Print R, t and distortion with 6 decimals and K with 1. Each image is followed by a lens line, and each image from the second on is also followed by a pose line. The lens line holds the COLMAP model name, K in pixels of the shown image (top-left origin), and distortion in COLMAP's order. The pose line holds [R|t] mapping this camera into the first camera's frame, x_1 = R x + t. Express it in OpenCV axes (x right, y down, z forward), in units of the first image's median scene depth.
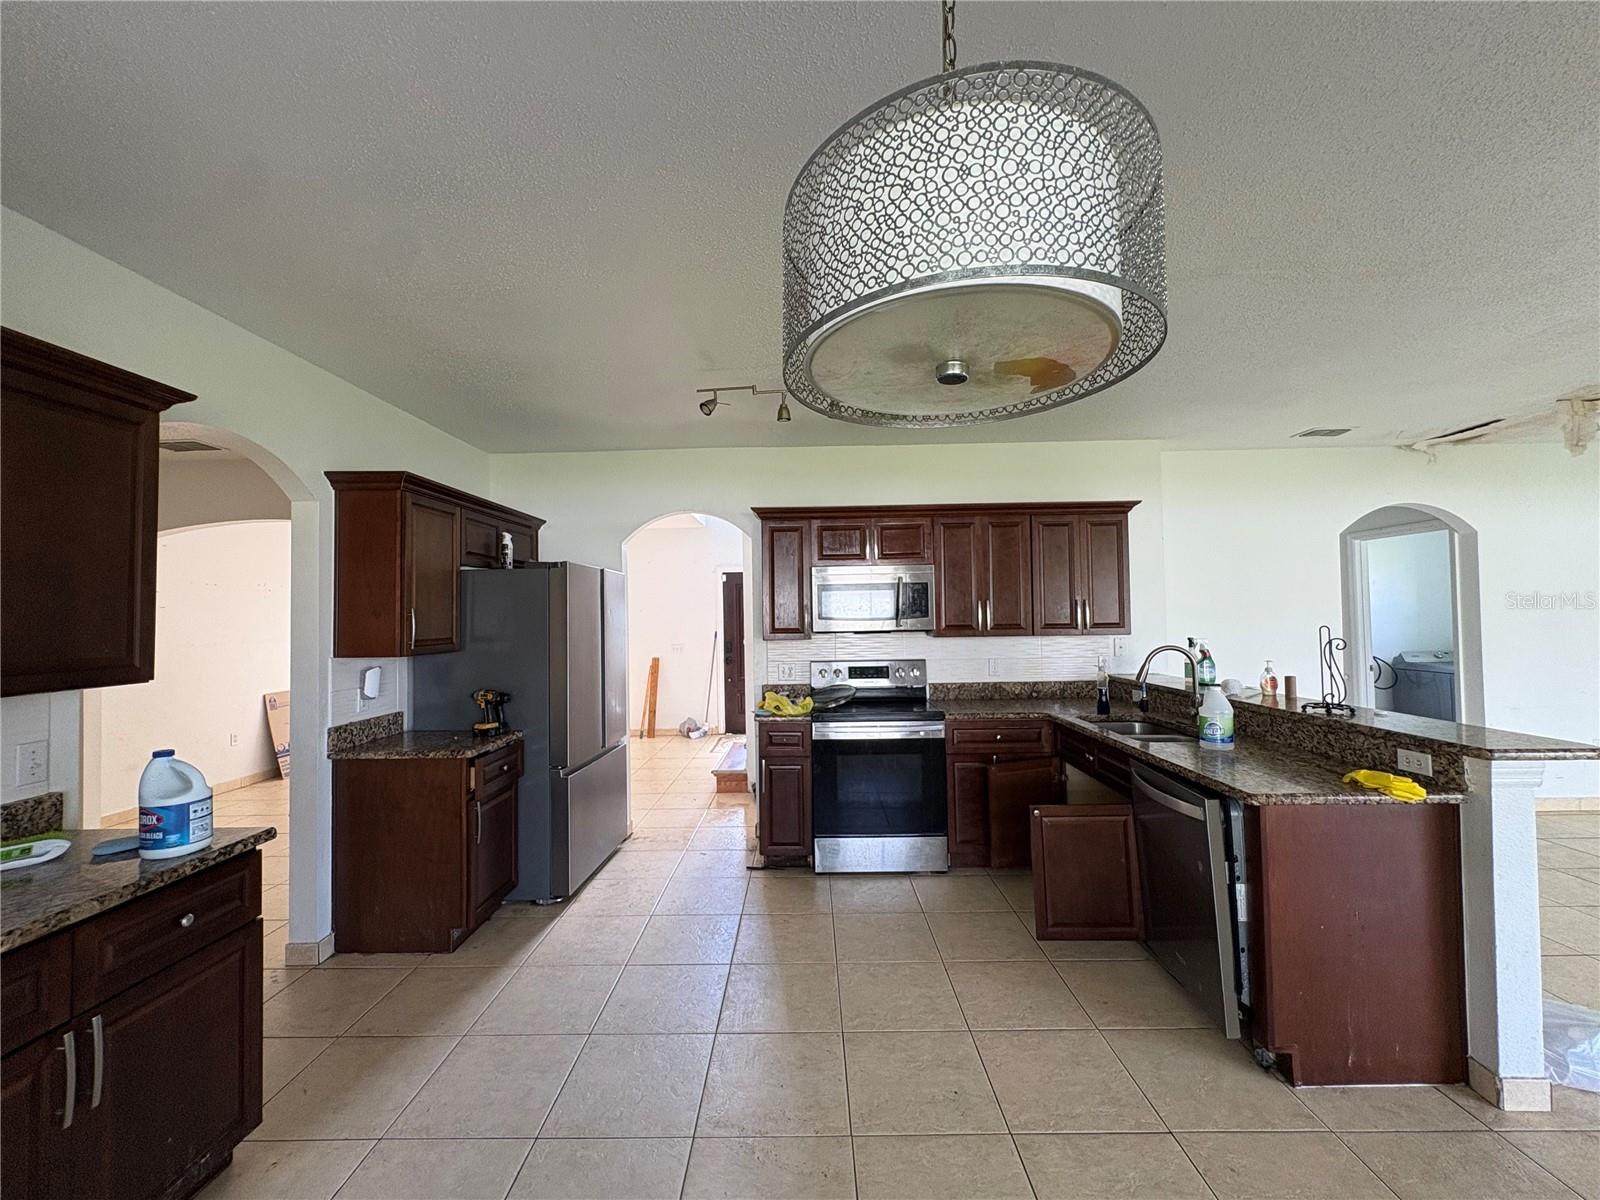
lens RADIAL K [[630.0, 0, 798.1], [0, 630.0, 597.3], [0, 0, 1]] dist [0.001485, -0.000259]
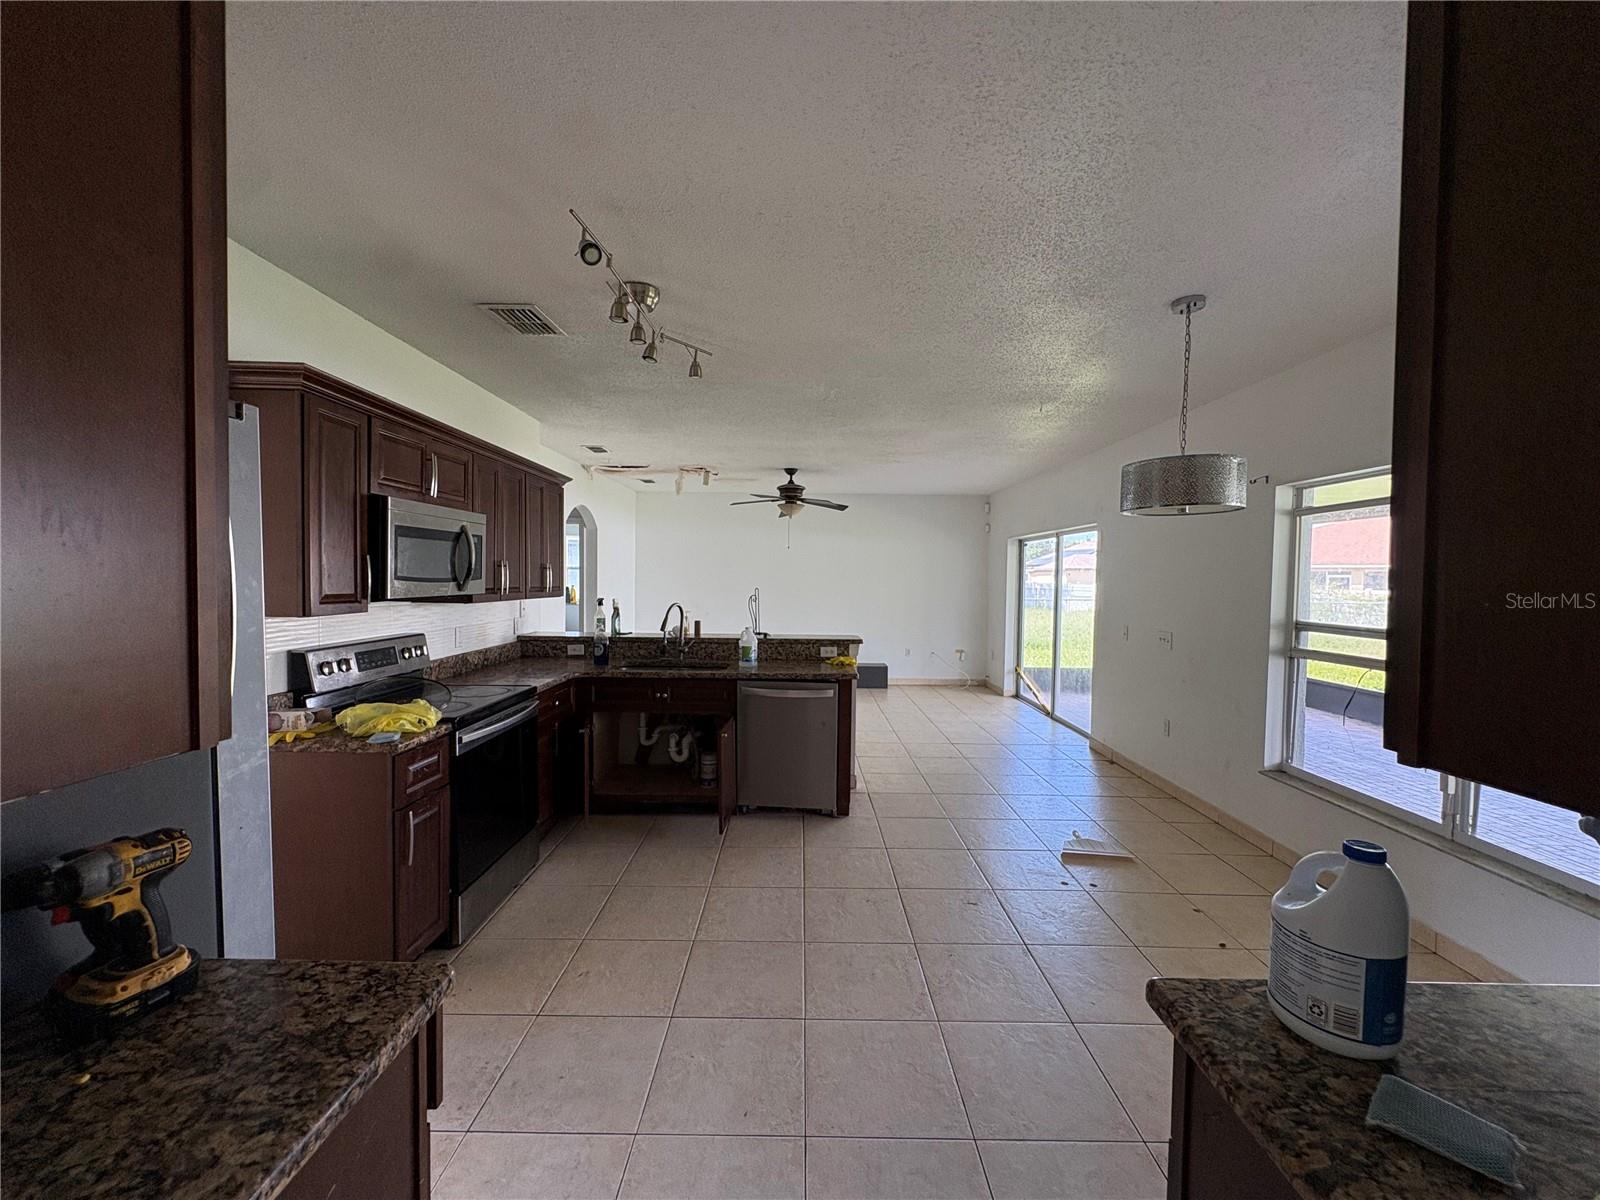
lens RADIAL K [[630.0, 0, 797.4], [0, 630.0, 602.0], [0, 0, 1]] dist [0.001485, -0.000259]
pose [[-0.005415, -0.019110, 0.999803, -0.596178], [-0.038812, 0.999068, 0.018886, 0.030501], [-0.999232, -0.038702, -0.006152, 0.588667]]
